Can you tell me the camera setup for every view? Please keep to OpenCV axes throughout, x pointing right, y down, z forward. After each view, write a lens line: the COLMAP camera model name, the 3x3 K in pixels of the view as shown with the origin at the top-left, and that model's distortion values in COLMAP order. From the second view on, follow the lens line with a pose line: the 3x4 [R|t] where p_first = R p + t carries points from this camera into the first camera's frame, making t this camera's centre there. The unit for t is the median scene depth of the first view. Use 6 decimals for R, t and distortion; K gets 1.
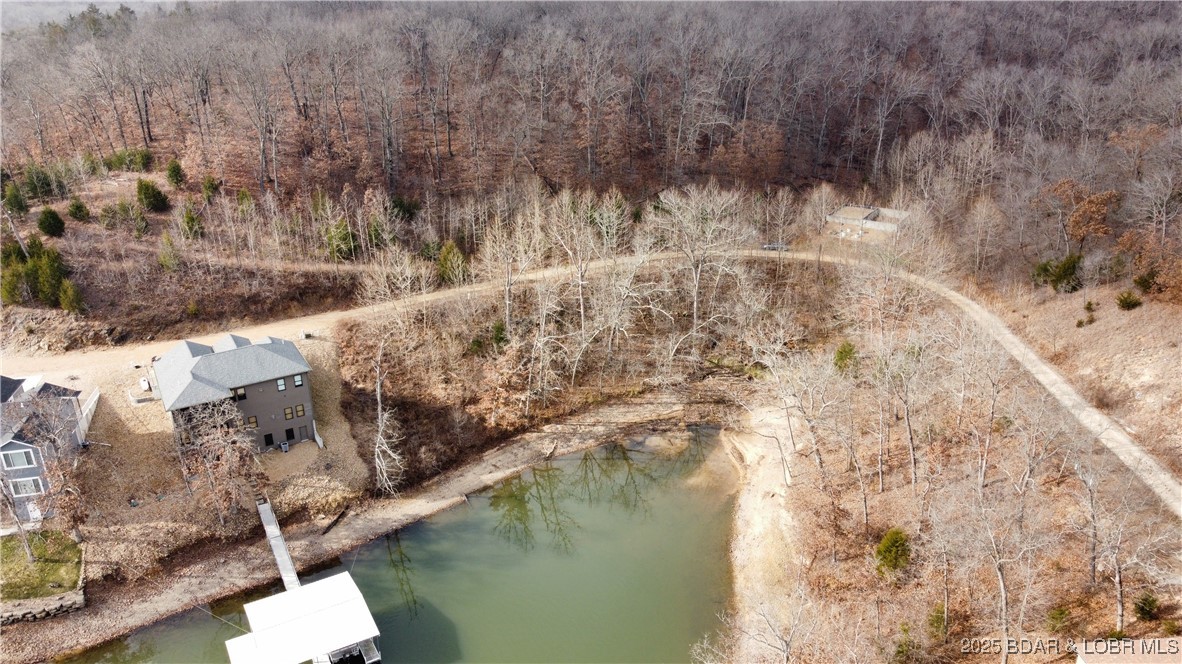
lens RADIAL K [[907.5, 0, 585.3], [0, 907.5, 331.9], [0, 0, 1]] dist [0.014670, -0.005617]
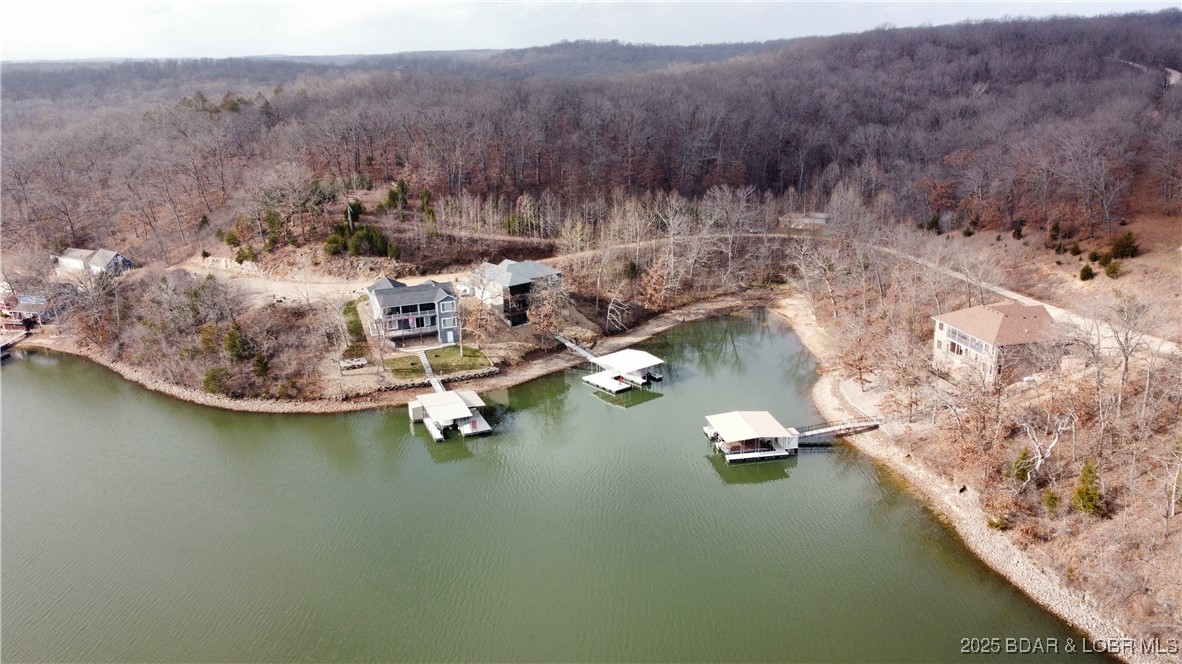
lens RADIAL K [[907.5, 0, 586.6], [0, 907.5, 328.9], [0, 0, 1]] dist [0.014670, -0.005617]
pose [[0.986246, -0.047095, 0.158430, -0.480529], [0.062776, 0.993450, -0.095476, 0.290957], [-0.152896, 0.104109, 0.982743, -0.694859]]
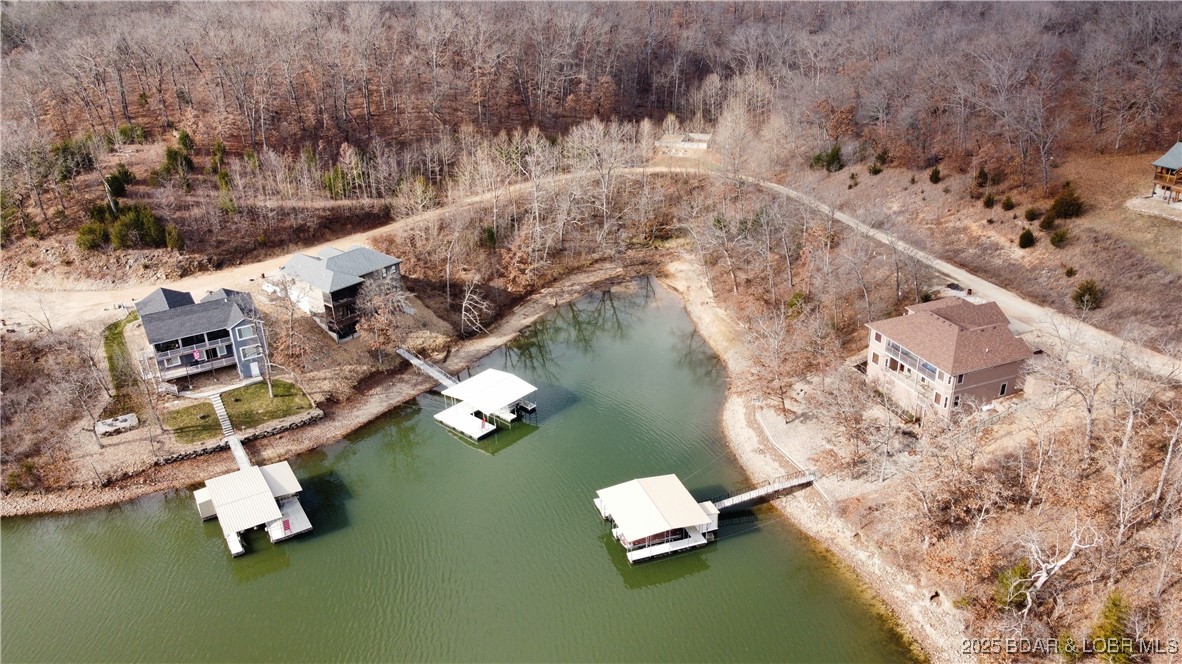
lens RADIAL K [[907.5, 0, 583.8], [0, 907.5, 334.5], [0, 0, 1]] dist [0.014670, -0.005617]
pose [[0.948973, -0.138061, 0.283530, -0.393955], [0.125838, 0.990175, 0.060972, 0.092255], [-0.289162, -0.022182, 0.957023, -0.405788]]
